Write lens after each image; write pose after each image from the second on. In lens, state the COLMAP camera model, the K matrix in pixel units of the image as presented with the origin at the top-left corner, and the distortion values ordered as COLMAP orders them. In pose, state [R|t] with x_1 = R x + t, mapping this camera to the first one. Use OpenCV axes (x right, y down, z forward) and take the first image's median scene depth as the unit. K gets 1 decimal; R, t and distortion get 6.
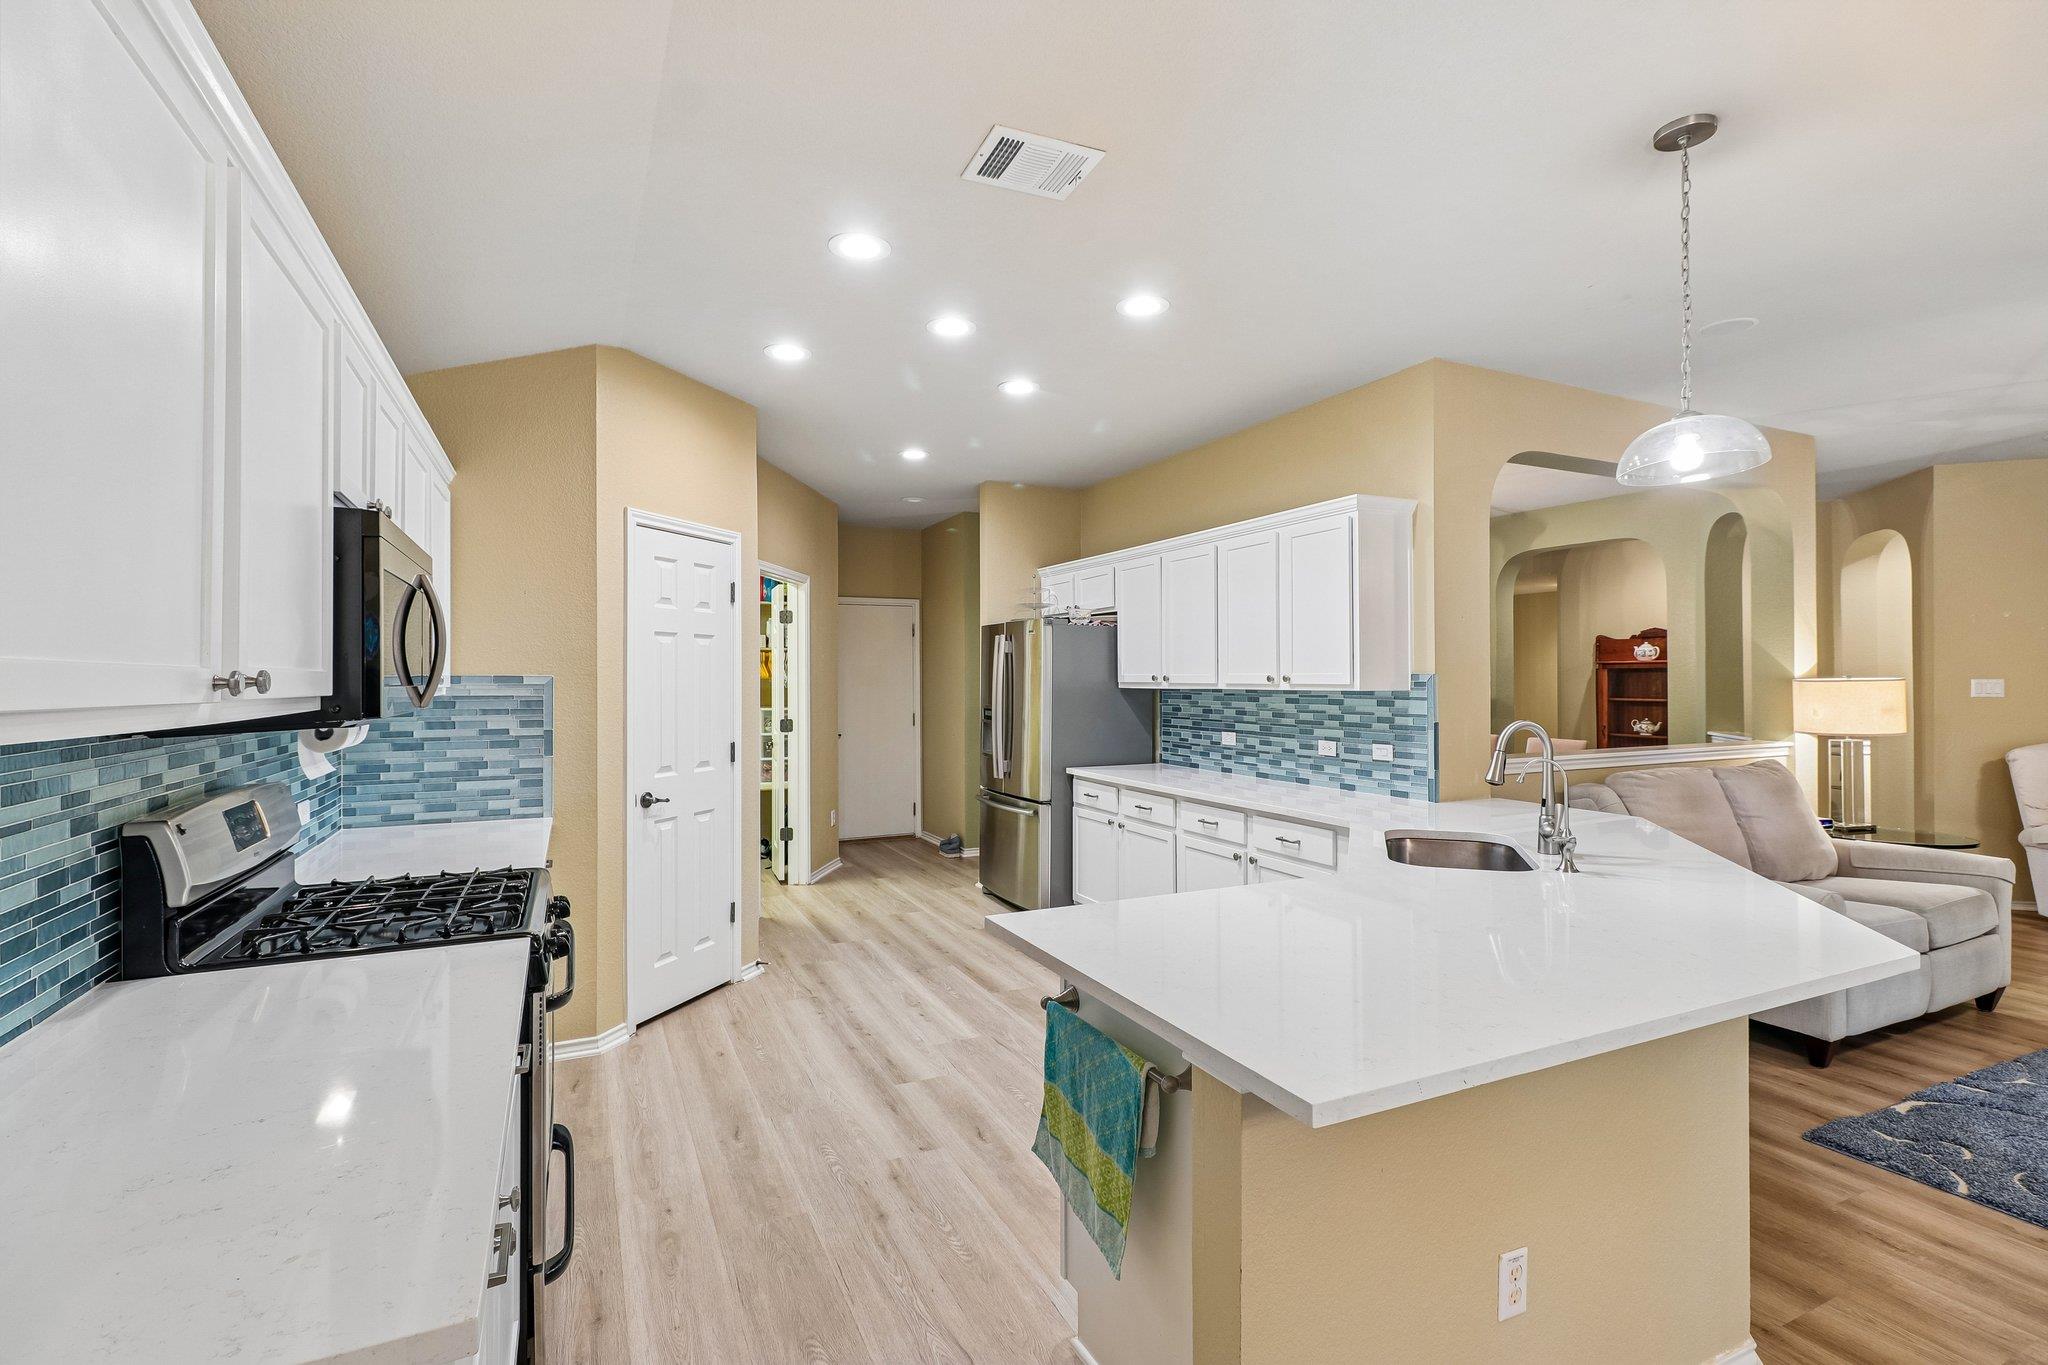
lens RADIAL K [[942.6, 0, 1024.7], [0, 942.6, 672.5], [0, 0, 1]] dist [0.002834, -0.000426]
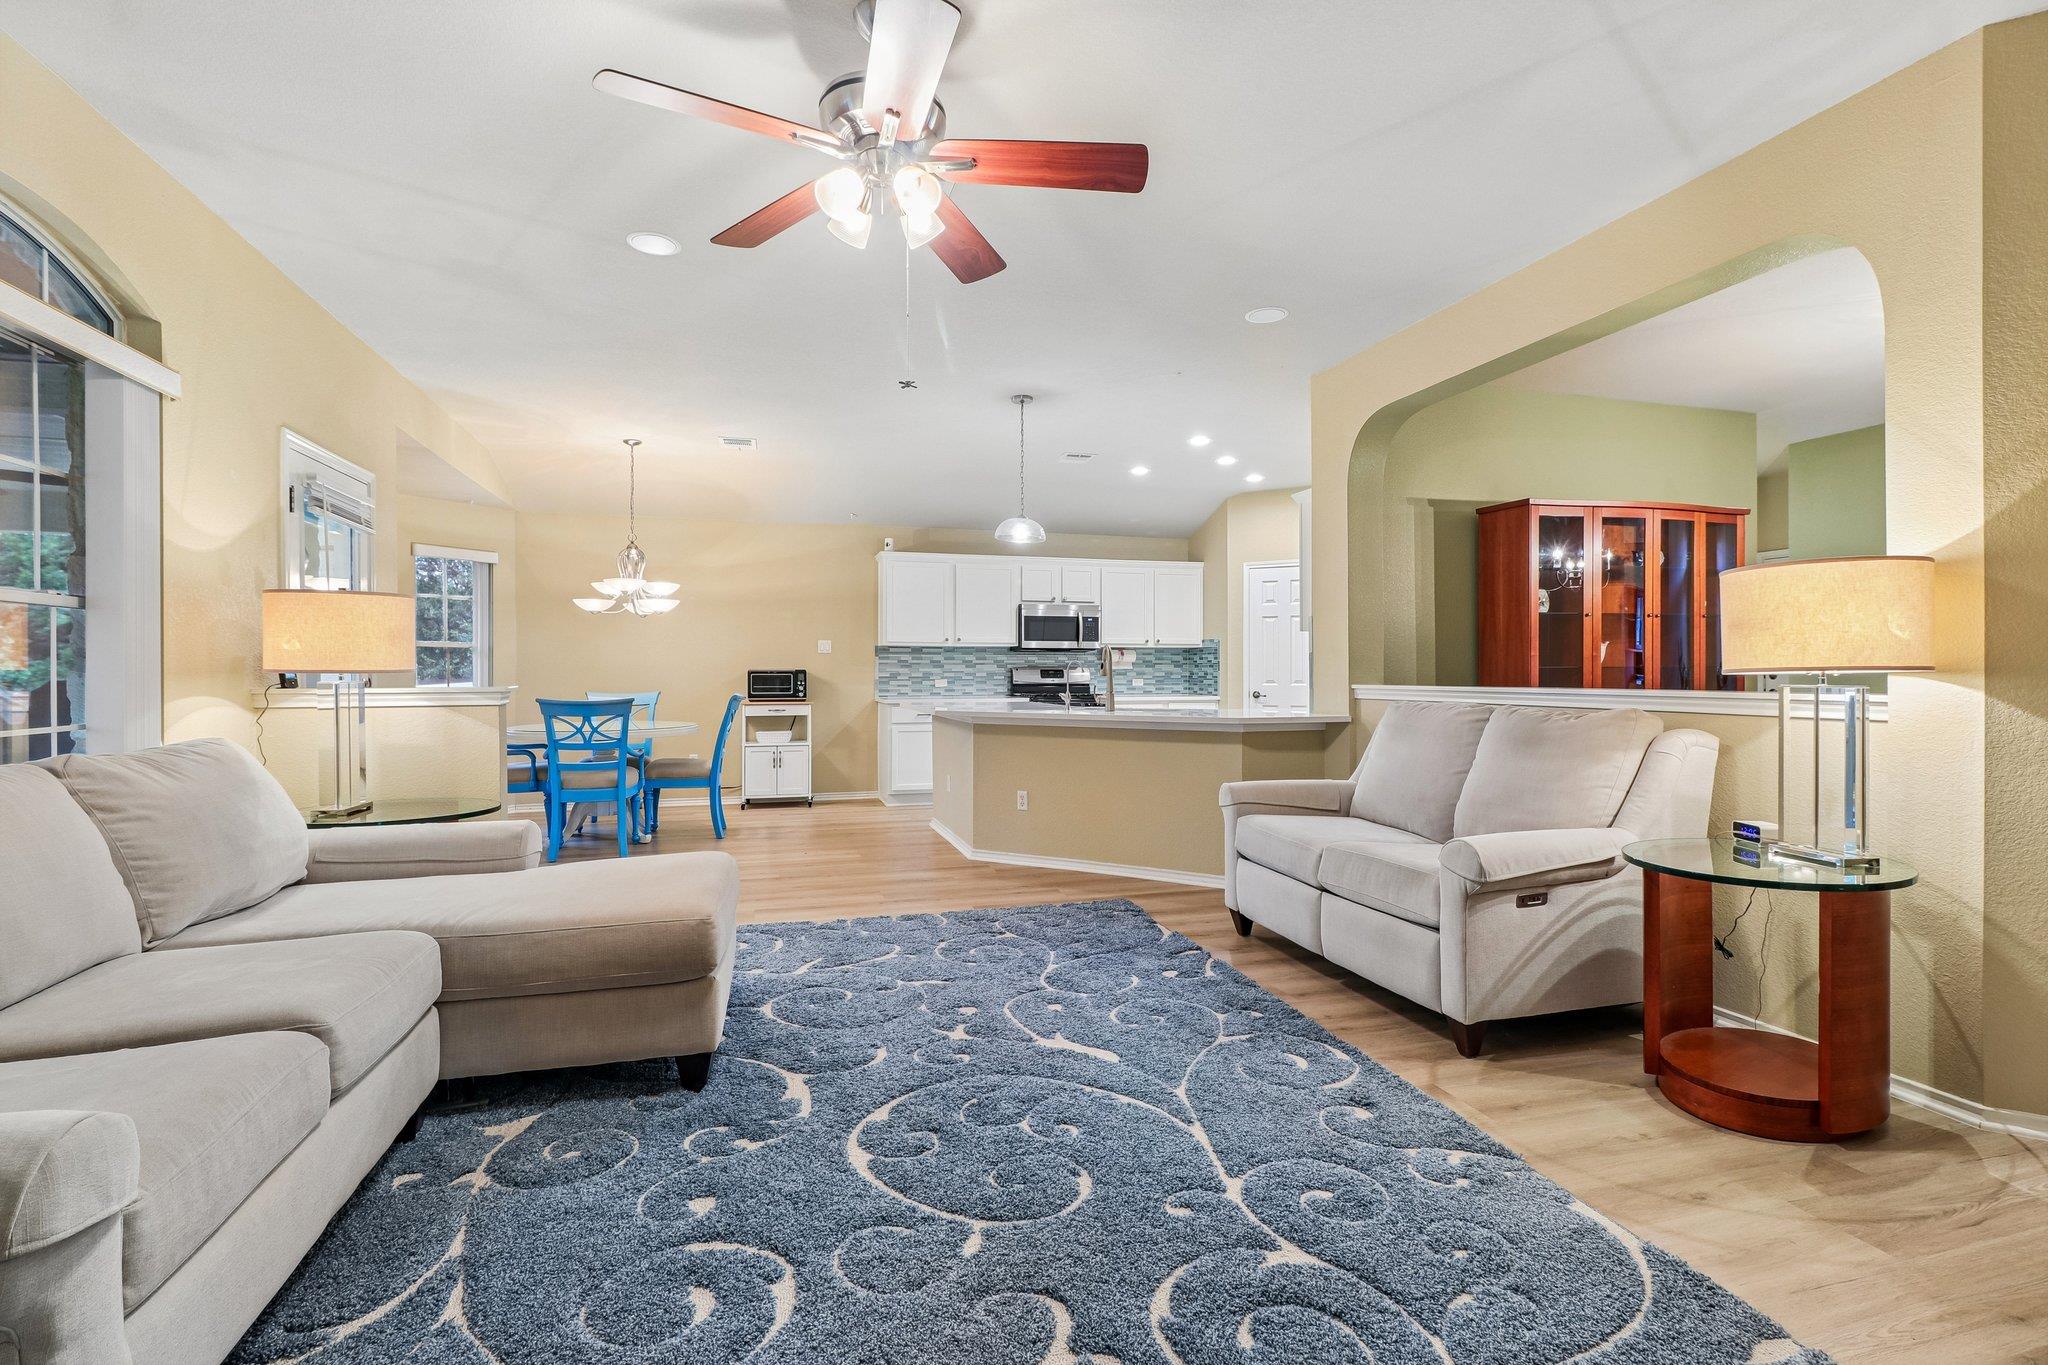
lens RADIAL K [[942.6, 0, 1024.7], [0, 942.6, 672.5], [0, 0, 1]] dist [0.002834, -0.000426]
pose [[-0.165197, 0.003610, -0.986254, 1.715679], [0.008331, 0.999963, 0.002265, 0.070099], [0.986225, -0.007842, -0.165221, 0.777649]]
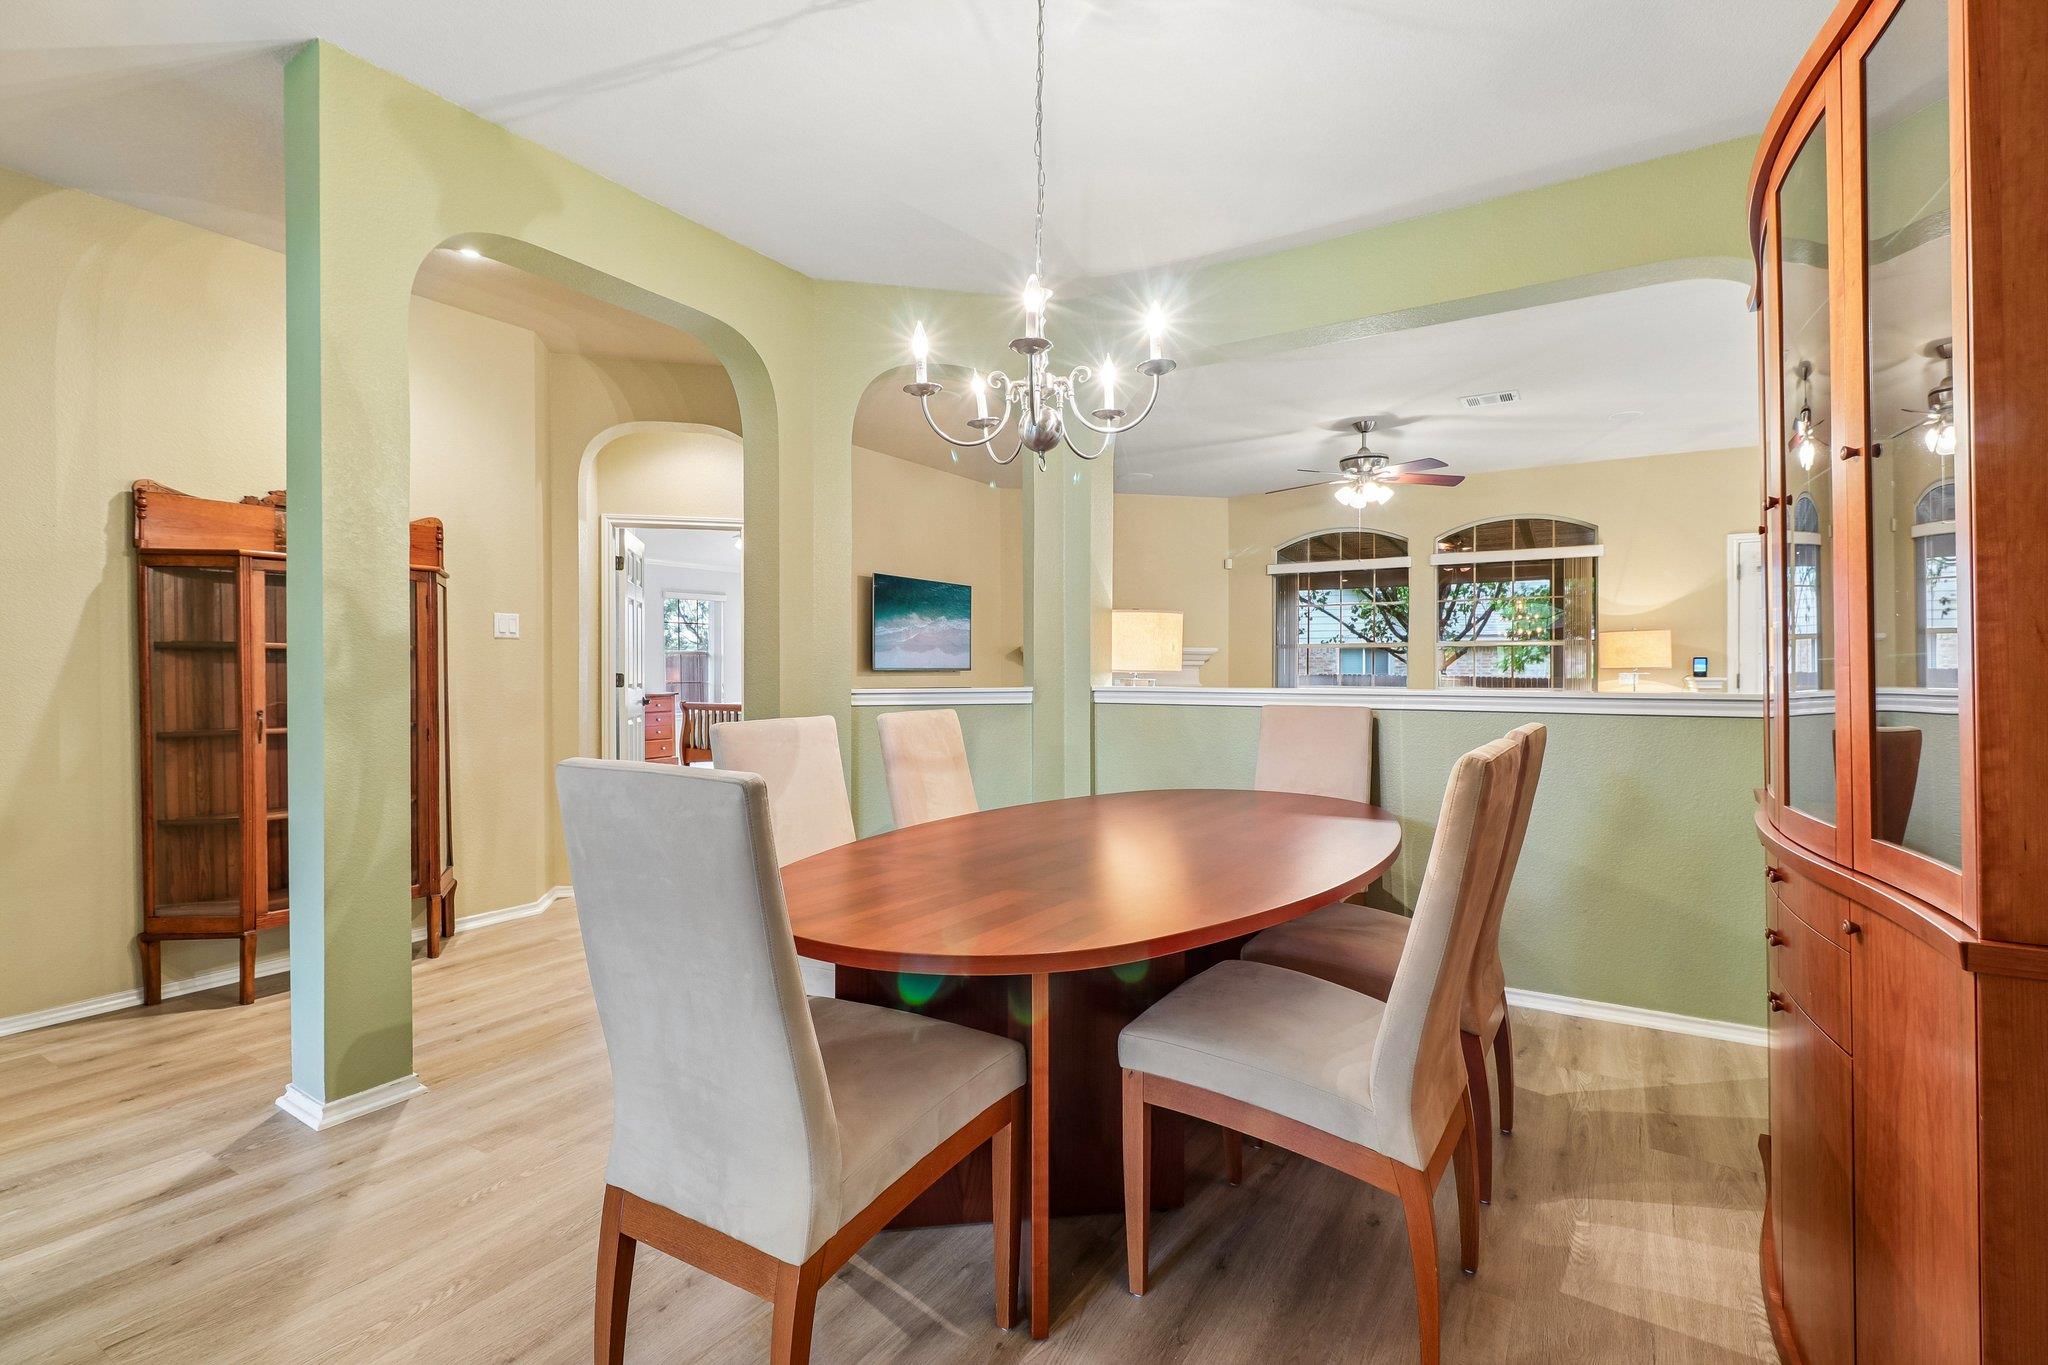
lens RADIAL K [[942.6, 0, 1024.7], [0, 942.6, 672.5], [0, 0, 1]] dist [0.002834, -0.000426]
pose [[-0.533995, 0.004145, 0.845478, 0.189233], [-0.001725, 0.999981, -0.005992, 0.084533], [-0.845486, -0.004658, -0.533977, 1.854901]]
